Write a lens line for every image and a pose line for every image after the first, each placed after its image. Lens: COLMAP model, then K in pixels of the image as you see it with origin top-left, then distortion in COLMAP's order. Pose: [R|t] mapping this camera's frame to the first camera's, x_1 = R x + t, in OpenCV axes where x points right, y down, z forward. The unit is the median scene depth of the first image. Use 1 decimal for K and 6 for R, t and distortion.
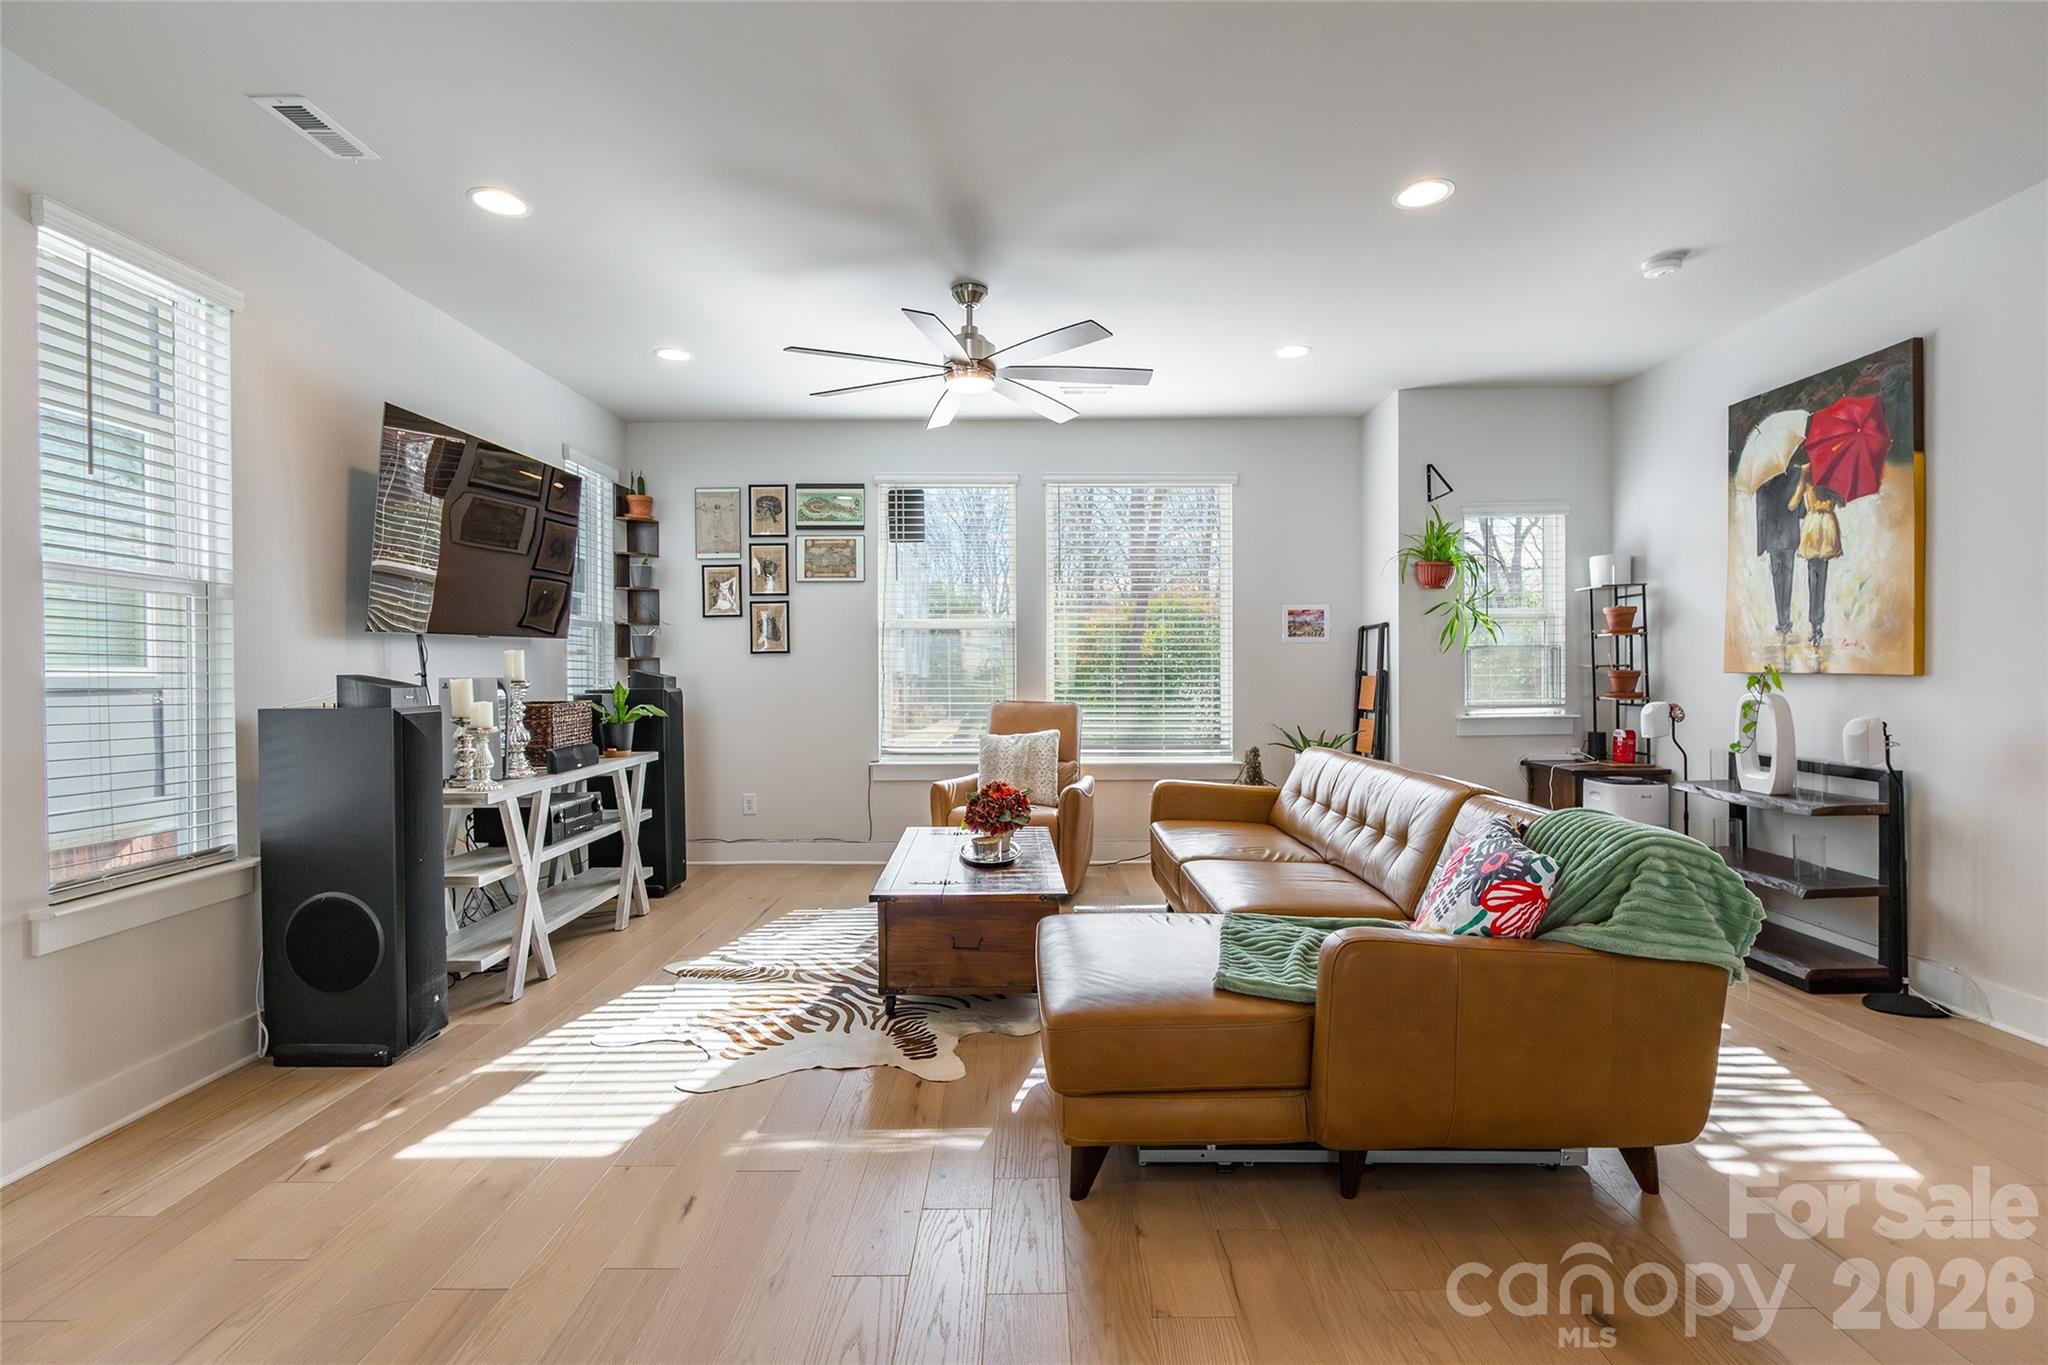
lens RADIAL K [[945.7, 0, 1019.7], [0, 945.7, 679.7], [0, 0, 1]] dist [-0.010124, -0.001021]
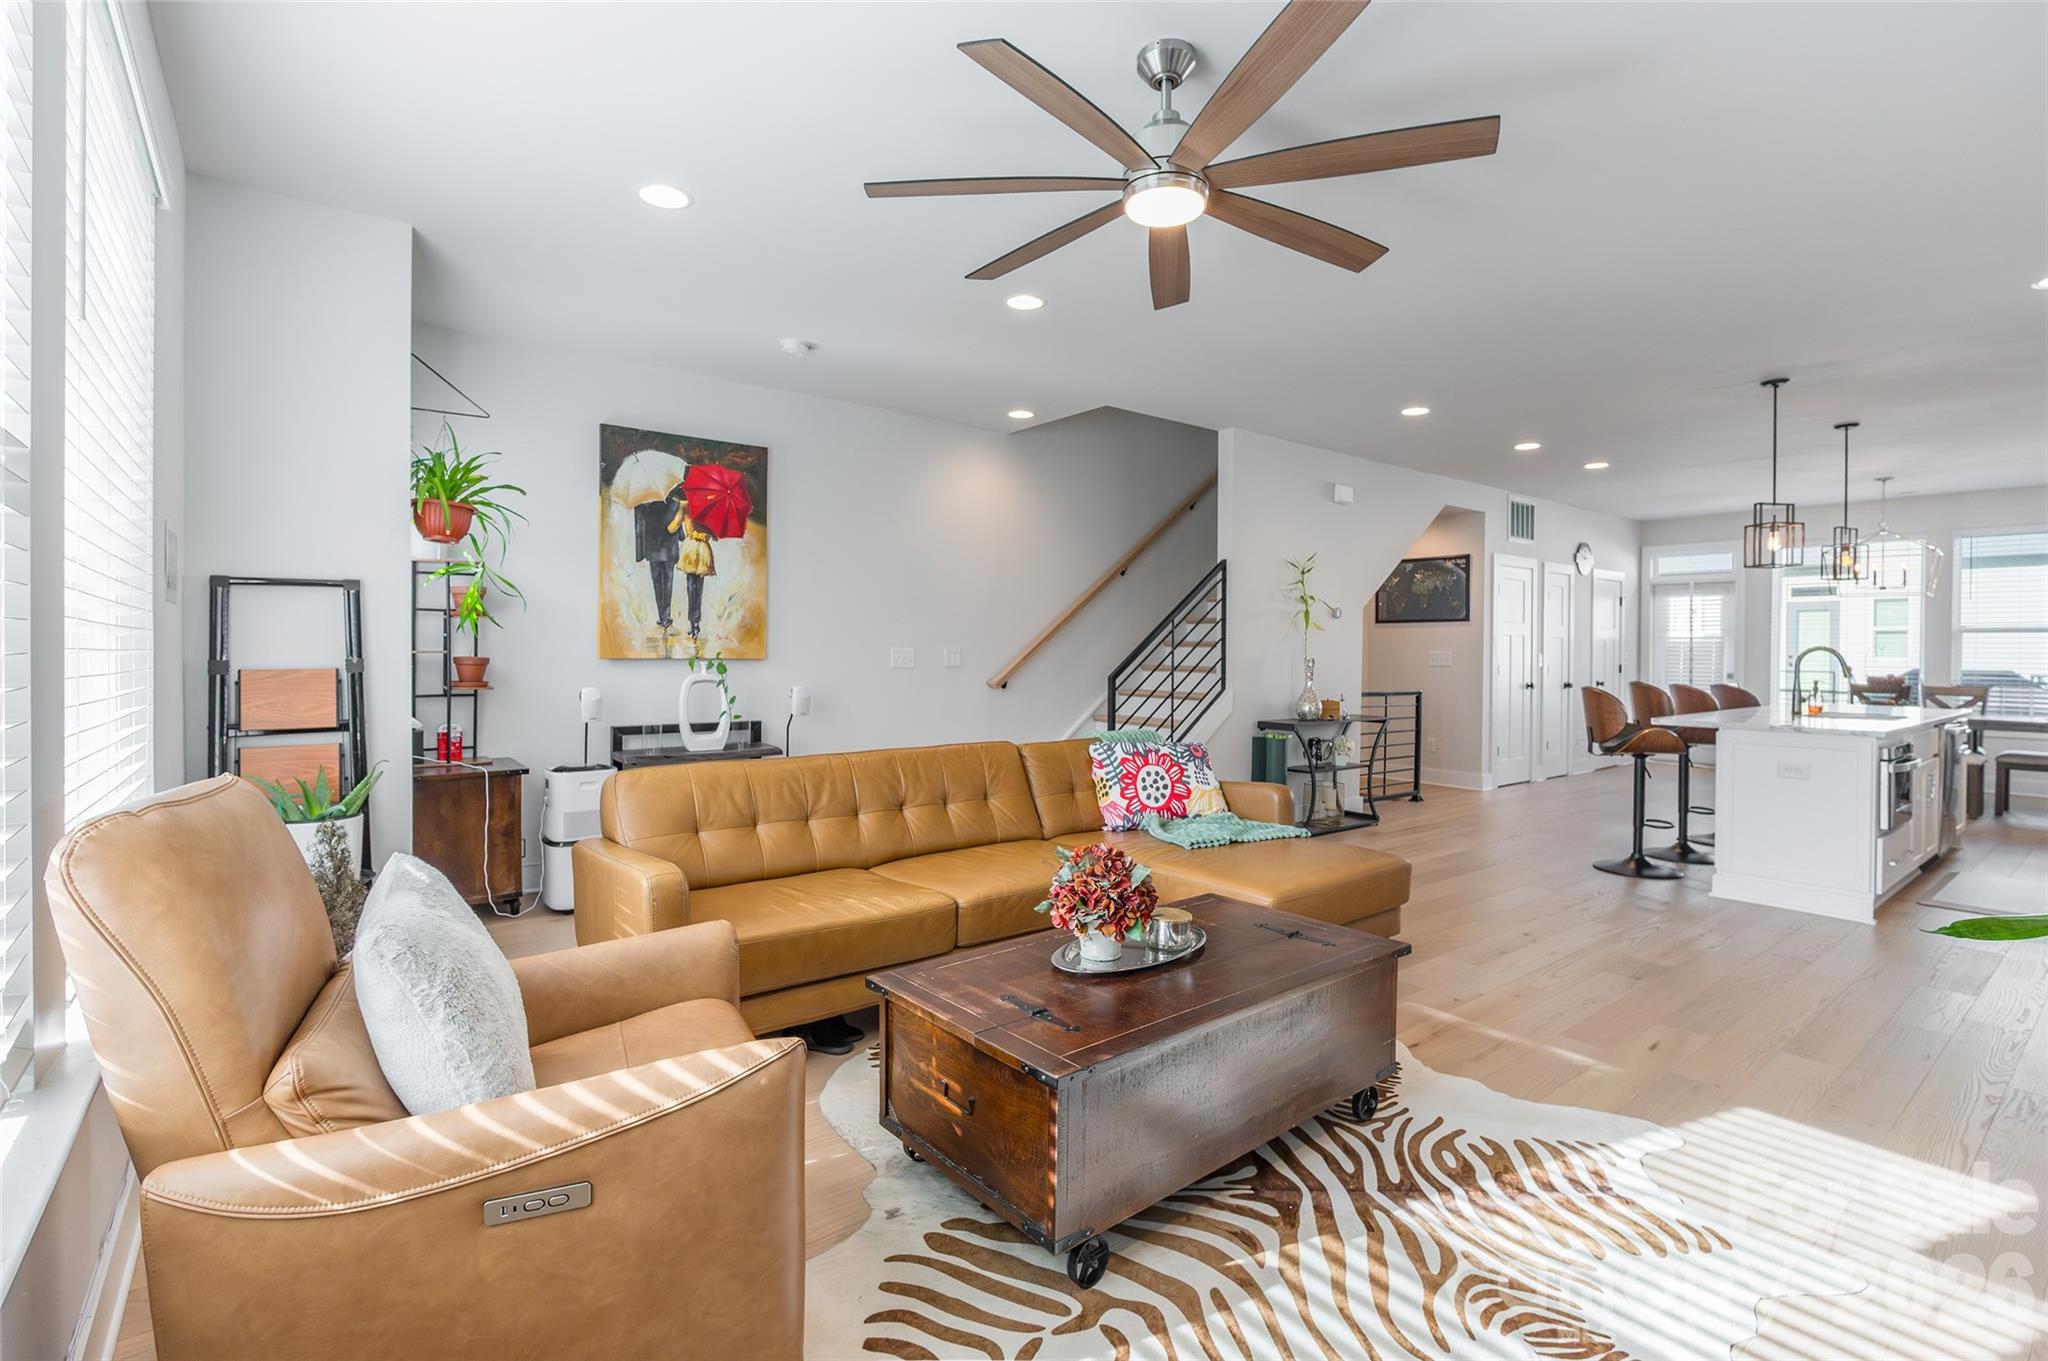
lens RADIAL K [[945.7, 0, 988.7], [0, 945.7, 653.7], [0, 0, 1]] dist [-0.010124, -0.001021]
pose [[-0.614917, -0.001940, 0.788589, -0.481519], [0.006887, 0.999946, 0.007830, -0.021997], [-0.788562, 0.010246, -0.614870, 1.501786]]
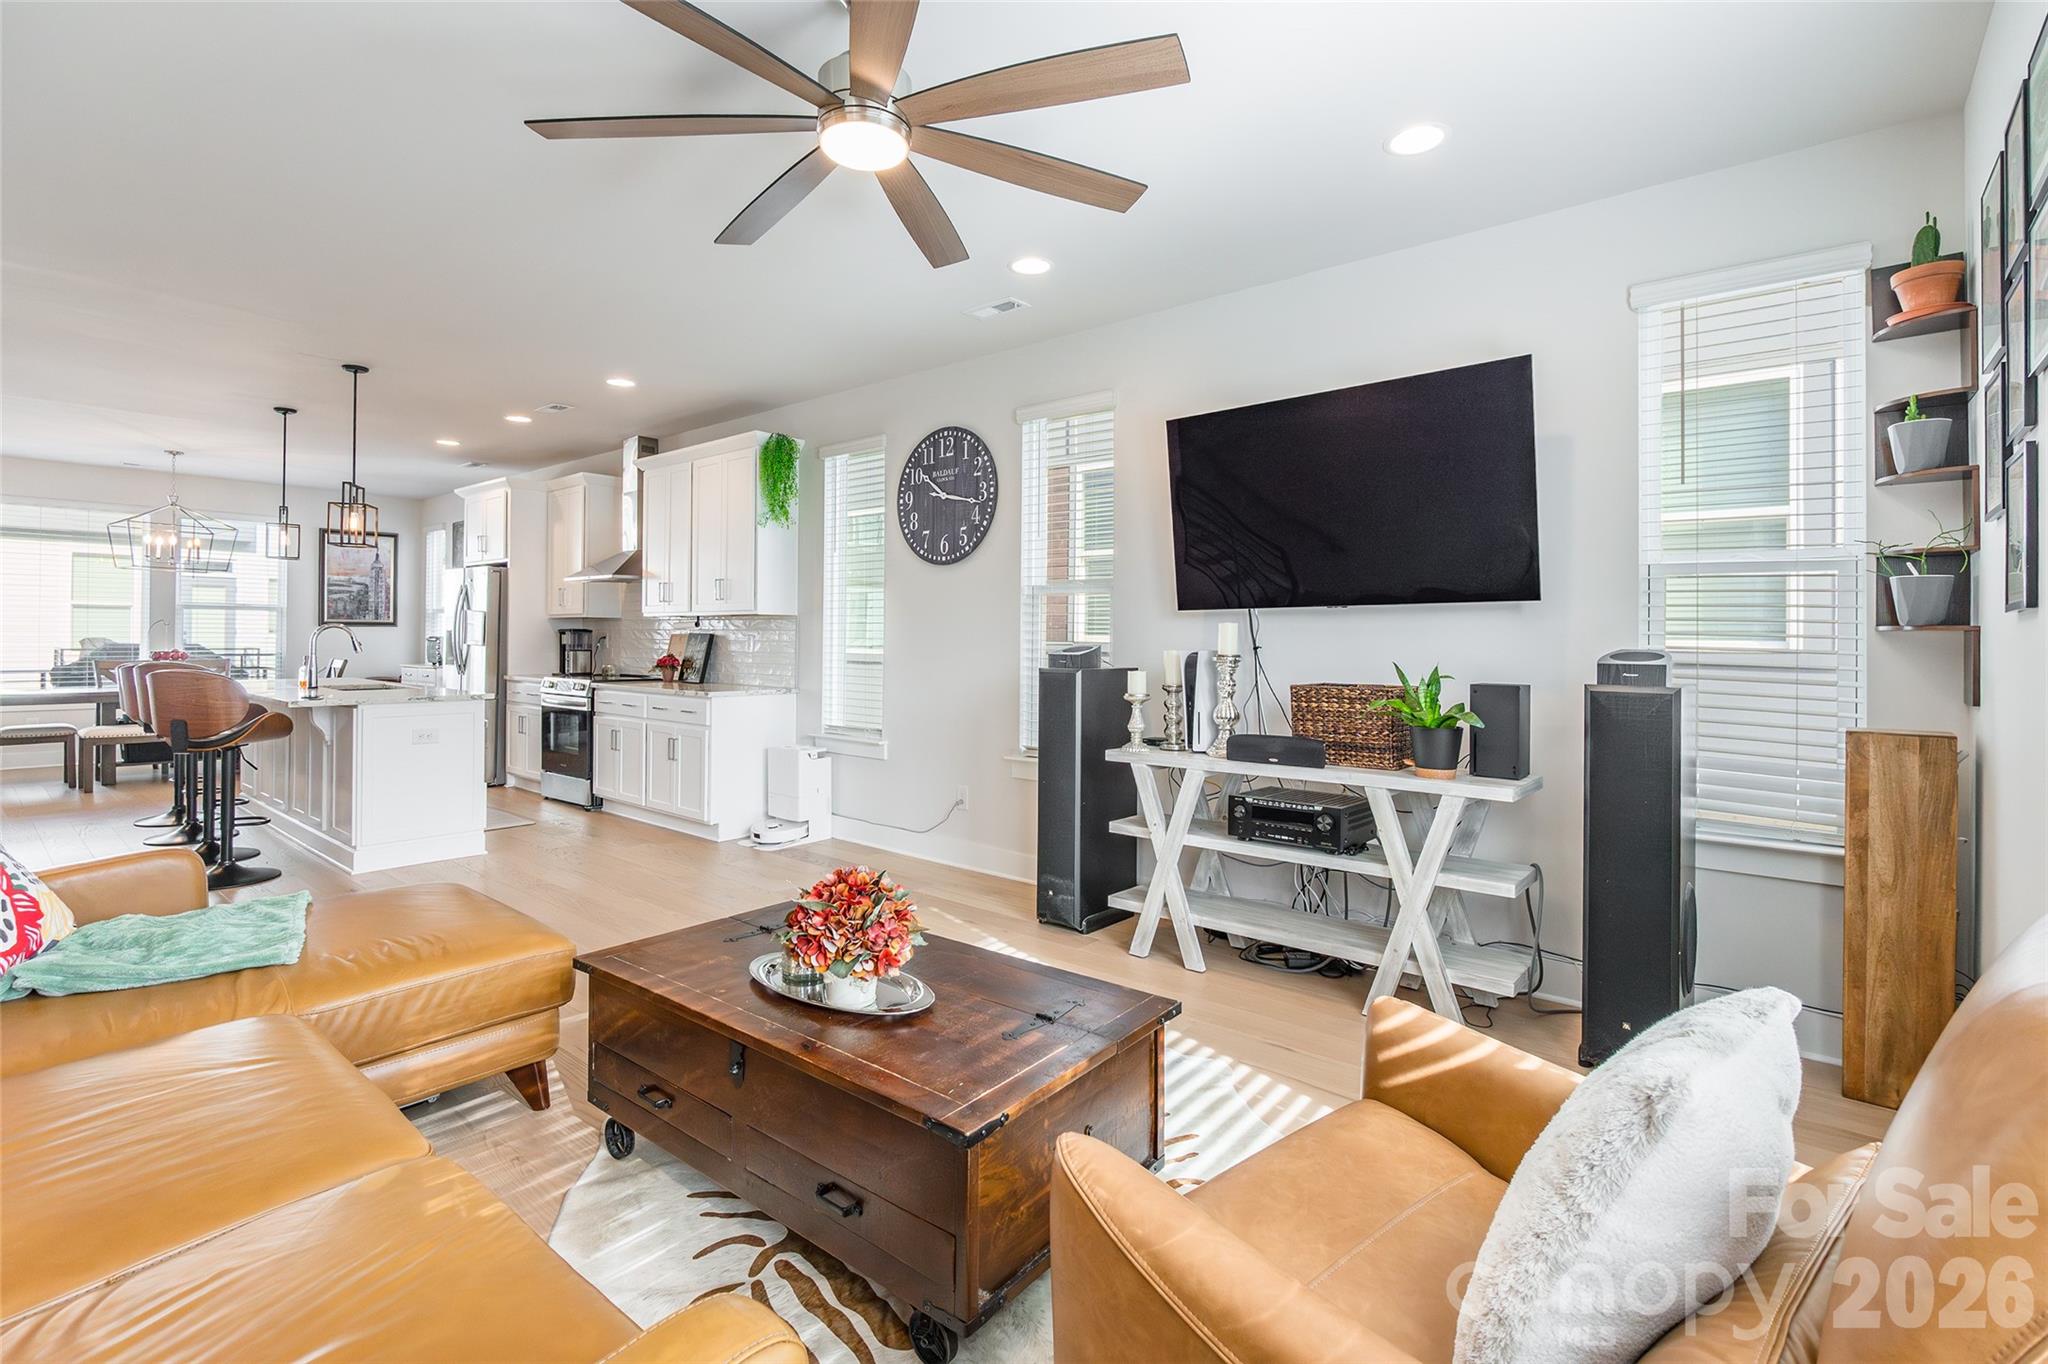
lens RADIAL K [[945.7, 0, 1015.5], [0, 945.7, 628.2], [0, 0, 1]] dist [-0.010124, -0.001021]
pose [[-0.645055, -0.006658, -0.764107, 0.337969], [-0.014415, 0.999890, 0.003457, -0.025654], [0.764000, 0.013245, -0.645080, 1.452858]]
